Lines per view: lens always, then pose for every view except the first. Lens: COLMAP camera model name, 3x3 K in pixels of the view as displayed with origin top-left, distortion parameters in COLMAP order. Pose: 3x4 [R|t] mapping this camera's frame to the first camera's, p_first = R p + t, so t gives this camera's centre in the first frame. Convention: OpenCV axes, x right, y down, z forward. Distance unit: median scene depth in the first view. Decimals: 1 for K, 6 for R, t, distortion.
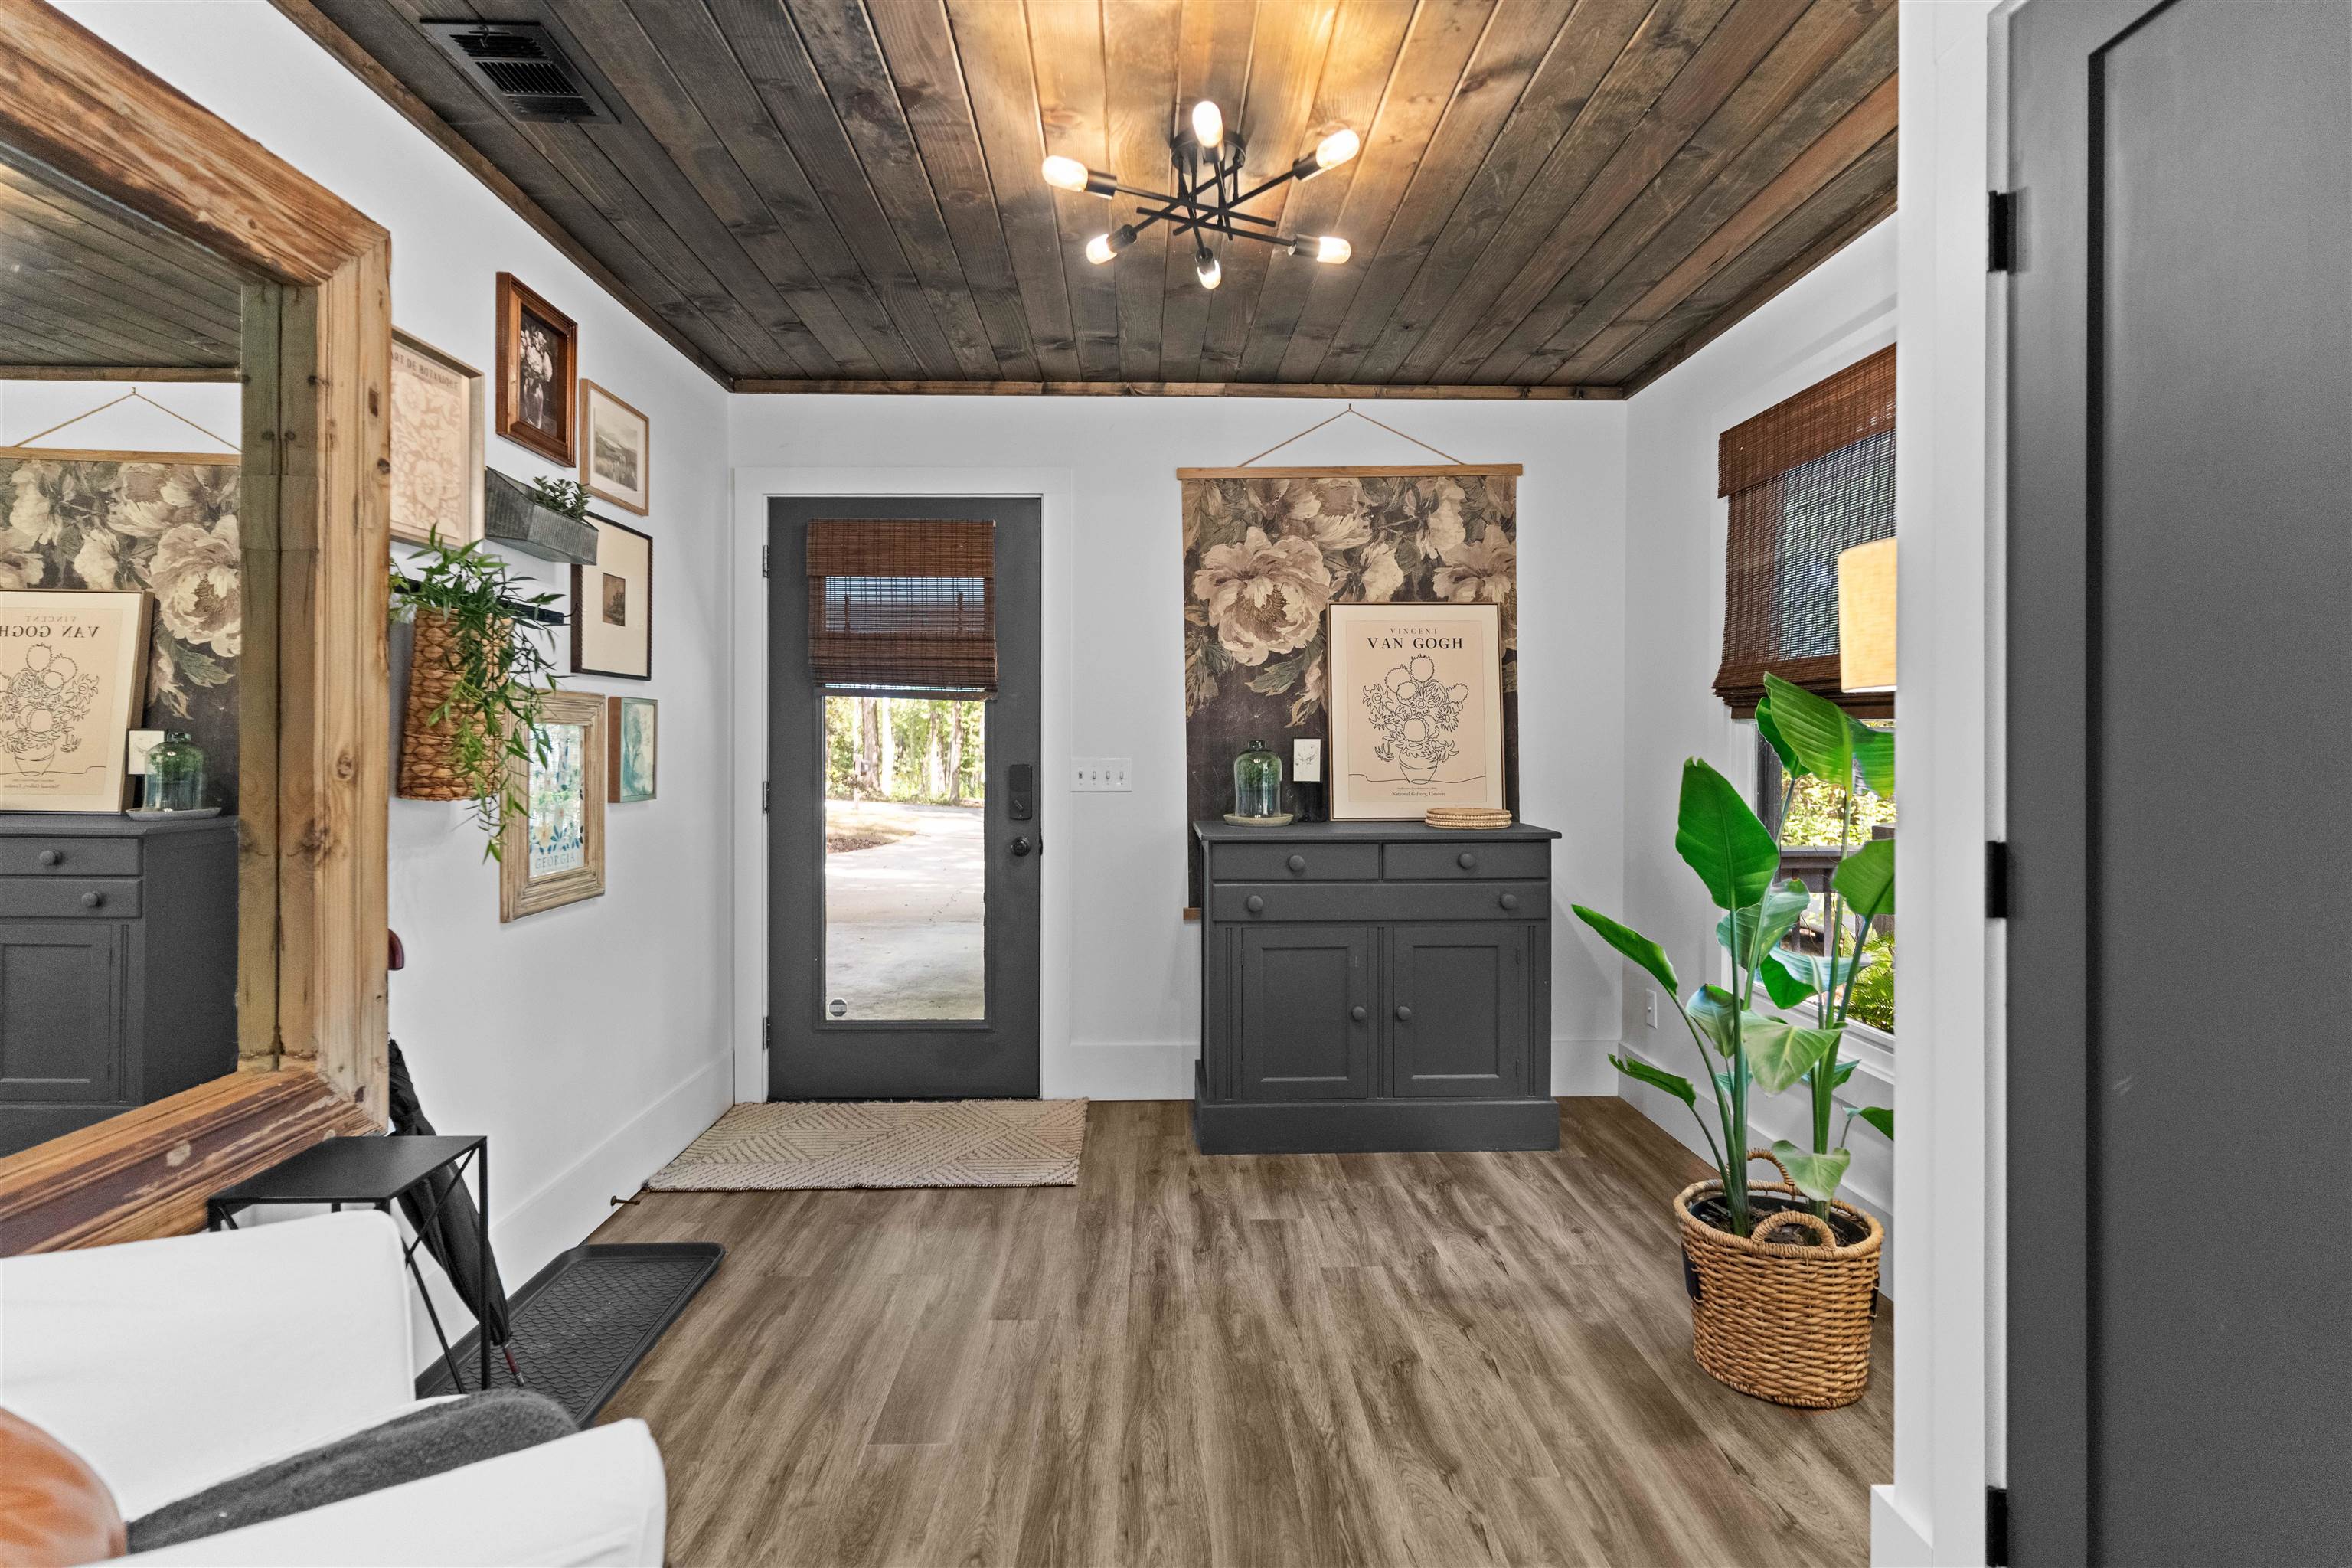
lens RADIAL K [[1119.3, 0, 1172.3], [0, 1119.3, 747.2], [0, 0, 1]] dist [0.005340, -0.000219]
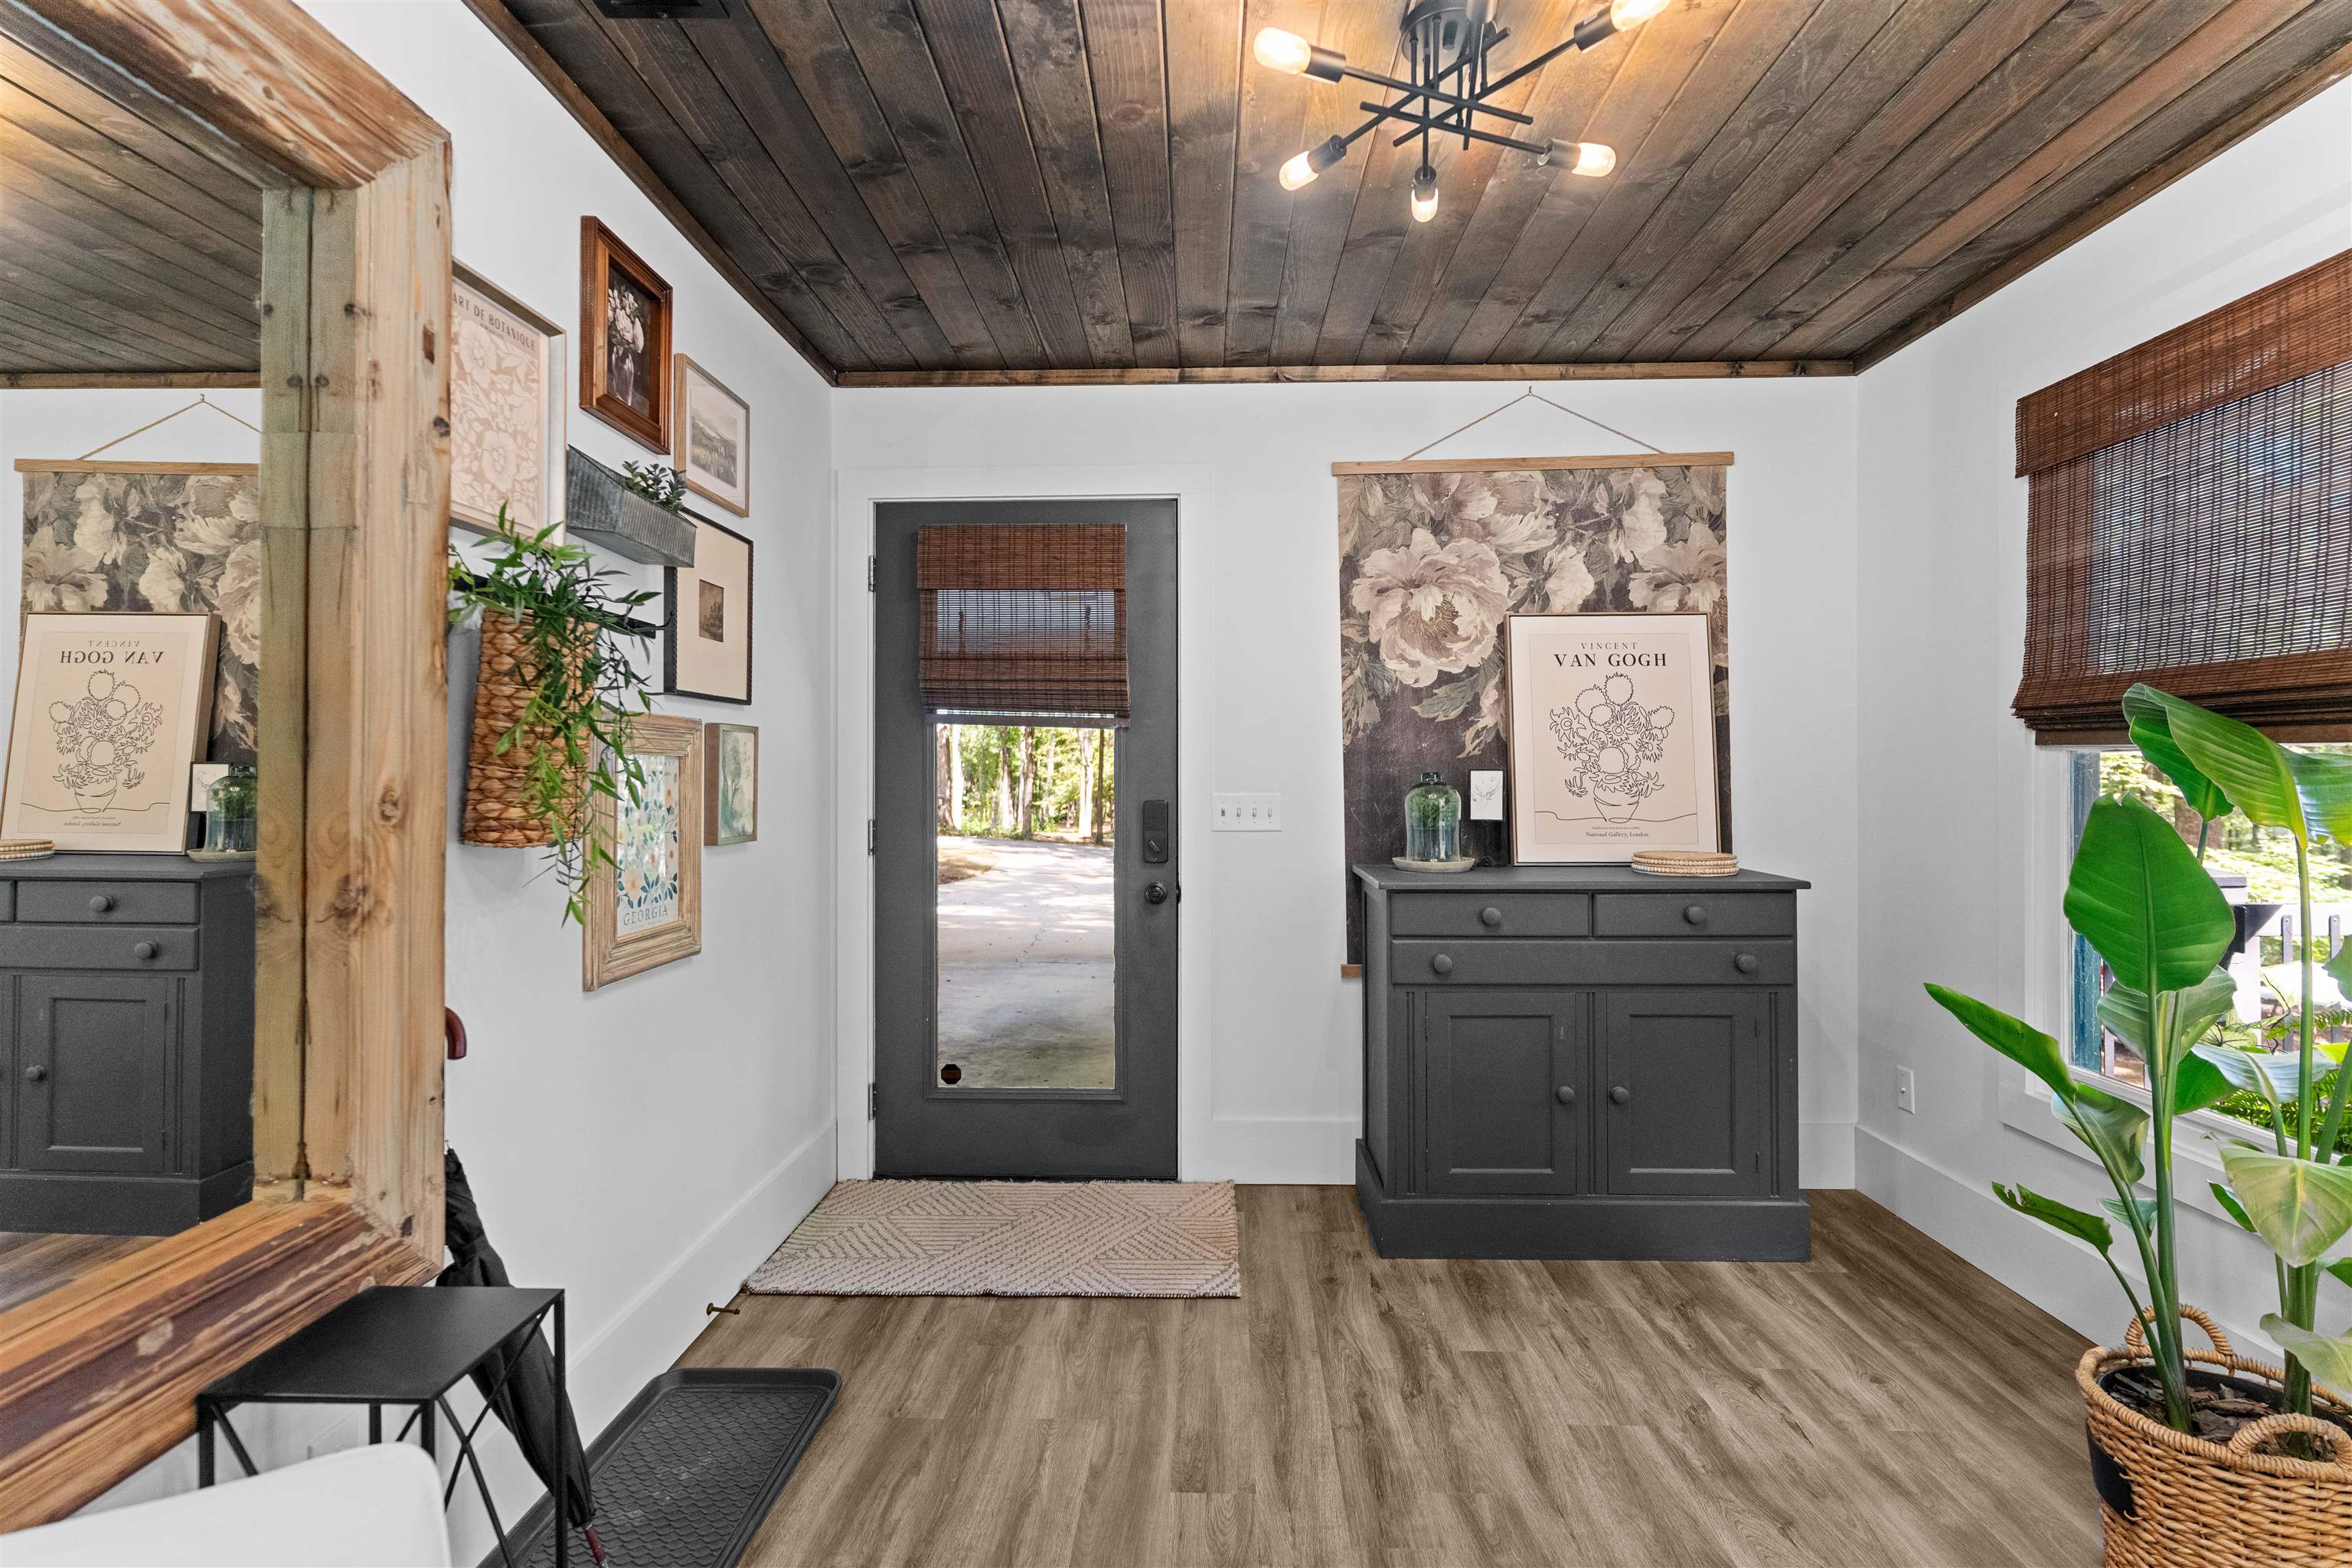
lens RADIAL K [[1119.3, 0, 1178.8], [0, 1119.3, 771.4], [0, 0, 1]] dist [0.005340, -0.000219]
pose [[0.998633, -0.001805, -0.052243, -0.090232], [0.001368, 0.999964, -0.008386, 0.000093], [0.052257, 0.008303, 0.998599, 0.151360]]
